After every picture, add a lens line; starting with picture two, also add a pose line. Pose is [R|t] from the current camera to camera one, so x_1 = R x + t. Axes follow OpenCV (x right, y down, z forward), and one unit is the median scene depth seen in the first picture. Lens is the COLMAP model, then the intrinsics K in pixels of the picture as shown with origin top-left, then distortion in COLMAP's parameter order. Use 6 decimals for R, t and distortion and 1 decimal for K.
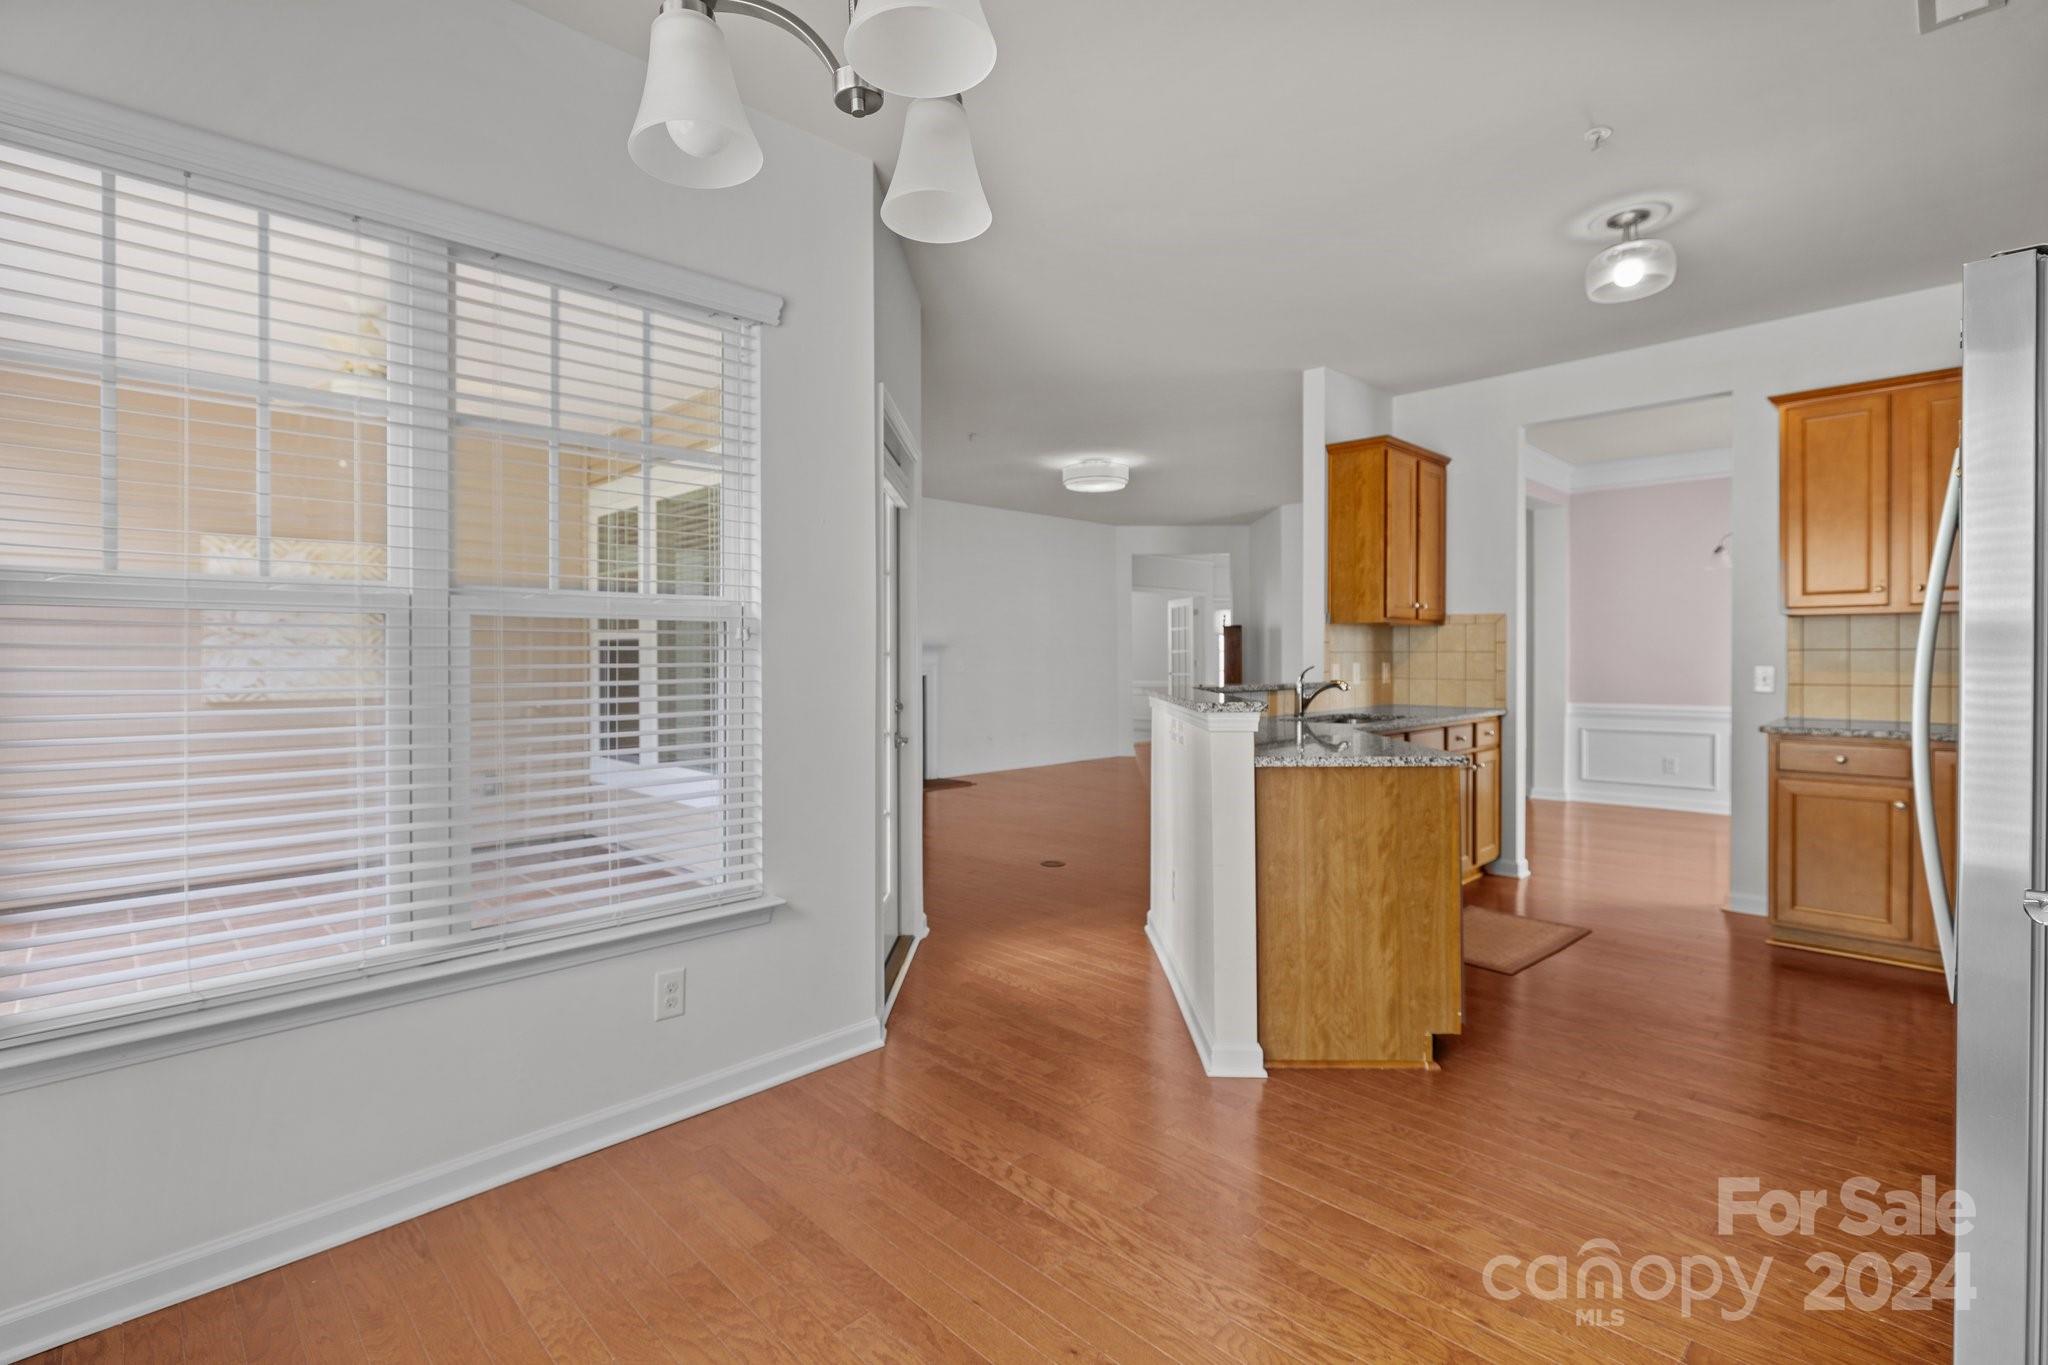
lens RADIAL K [[928.6, 0, 1022.0], [0, 928.6, 662.0], [0, 0, 1]] dist [-0.000725, -0.000308]
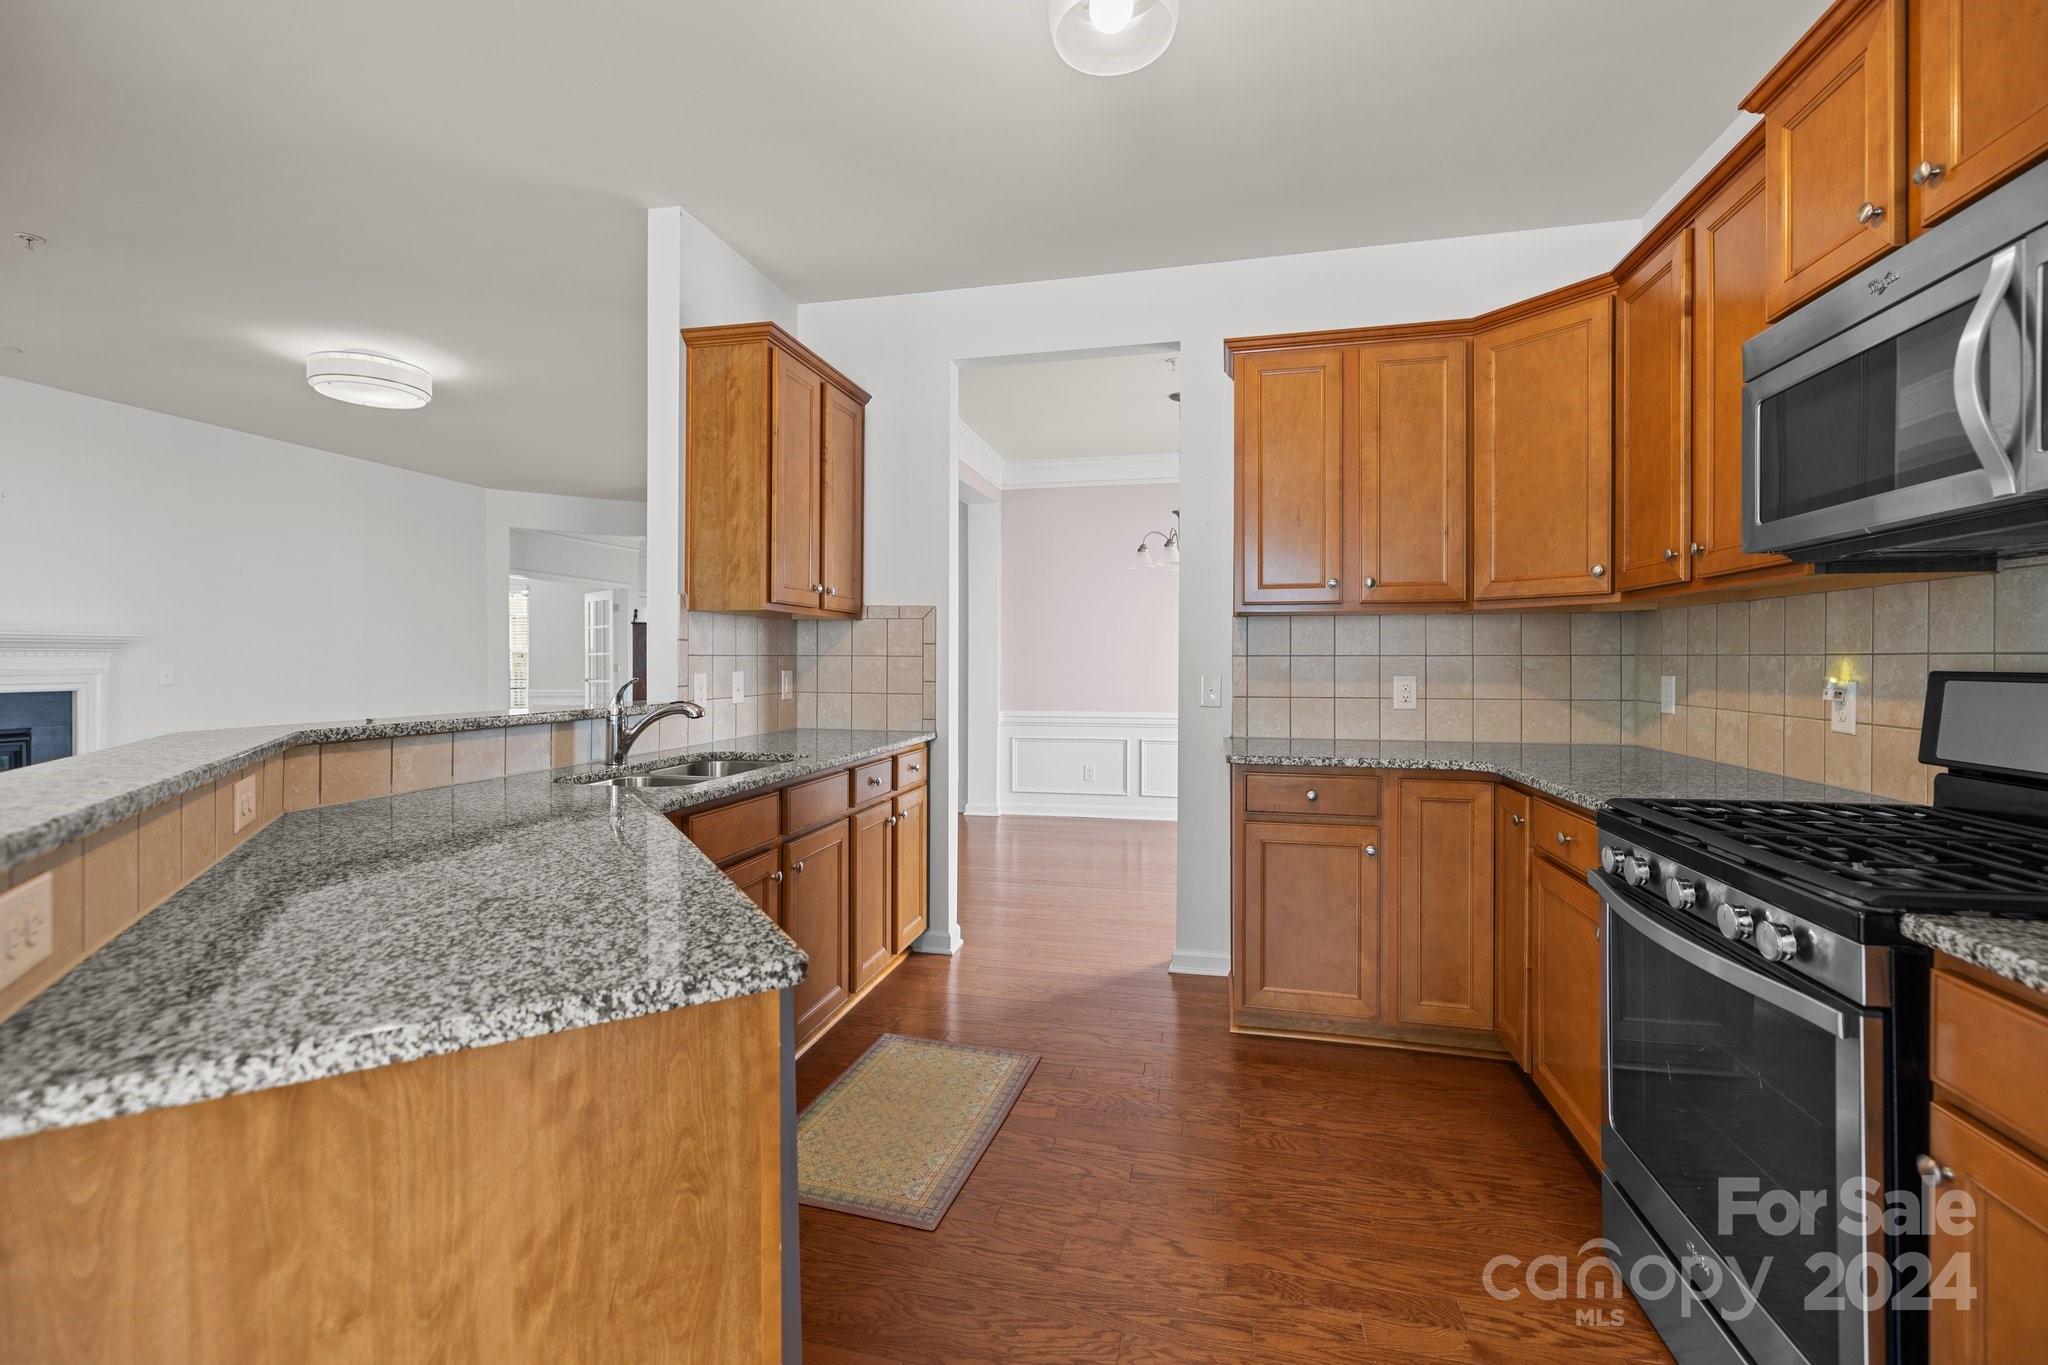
lens RADIAL K [[873.5, 0, 1026.8], [0, 873.5, 662.1], [0, 0, 1]] dist [-0.001186, 0.000154]
pose [[0.841301, 0.002887, 0.540559, 0.205553], [-0.000989, 0.999992, -0.003803, -0.003749], [-0.540566, 0.002665, 0.841297, 0.373384]]
